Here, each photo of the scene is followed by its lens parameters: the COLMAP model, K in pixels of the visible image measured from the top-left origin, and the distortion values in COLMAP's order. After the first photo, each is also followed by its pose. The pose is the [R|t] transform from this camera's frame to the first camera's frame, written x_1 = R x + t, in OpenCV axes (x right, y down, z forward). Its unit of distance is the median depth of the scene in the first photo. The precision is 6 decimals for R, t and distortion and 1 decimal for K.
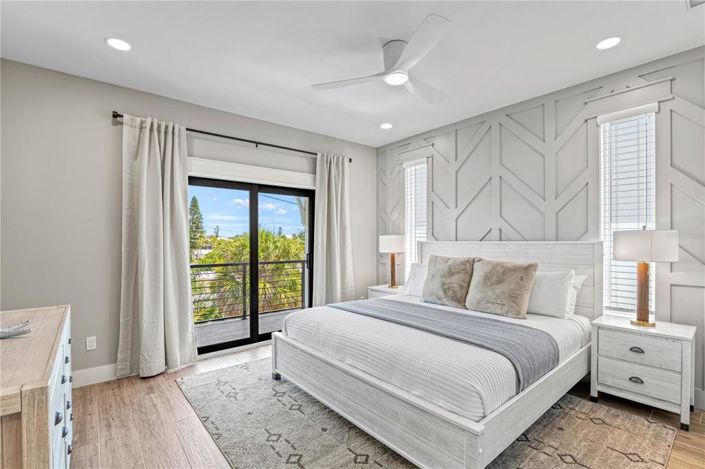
lens RADIAL K [[324.7, 0, 351.8], [0, 324.7, 240.2], [0, 0, 1]] dist [-0.003668, -0.000776]
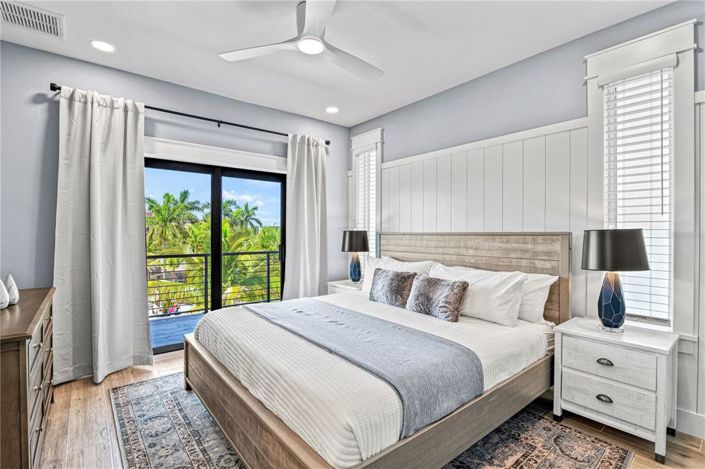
lens RADIAL K [[333.2, 0, 352.5], [0, 333.2, 234.5], [0, 0, 1]] dist [0.000909, 0.000192]
pose [[0.999942, 0.005866, 0.009072, 0.077888], [-0.006004, 0.999867, 0.015192, 0.001141], [-0.008982, -0.015245, 0.999843, 0.054740]]
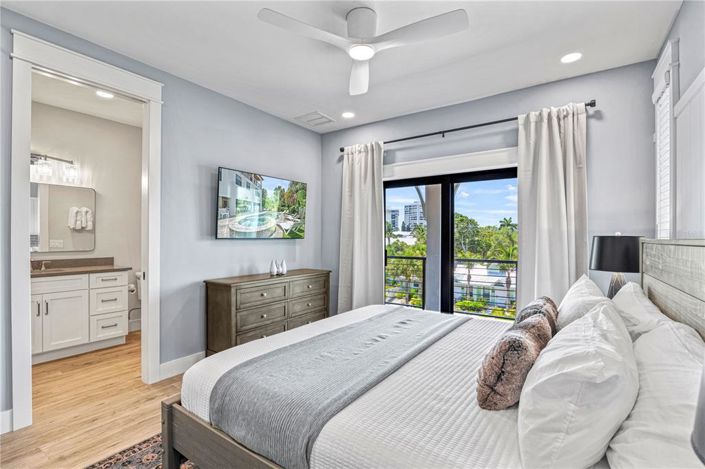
lens RADIAL K [[333.2, 0, 352.5], [0, 333.2, 234.5], [0, 0, 1]] dist [0.000909, 0.000192]
pose [[0.291365, -0.000370, -0.956612, 0.581444], [0.006525, 0.999977, 0.001600, -0.002235], [0.956590, -0.006709, 0.291361, 0.467410]]
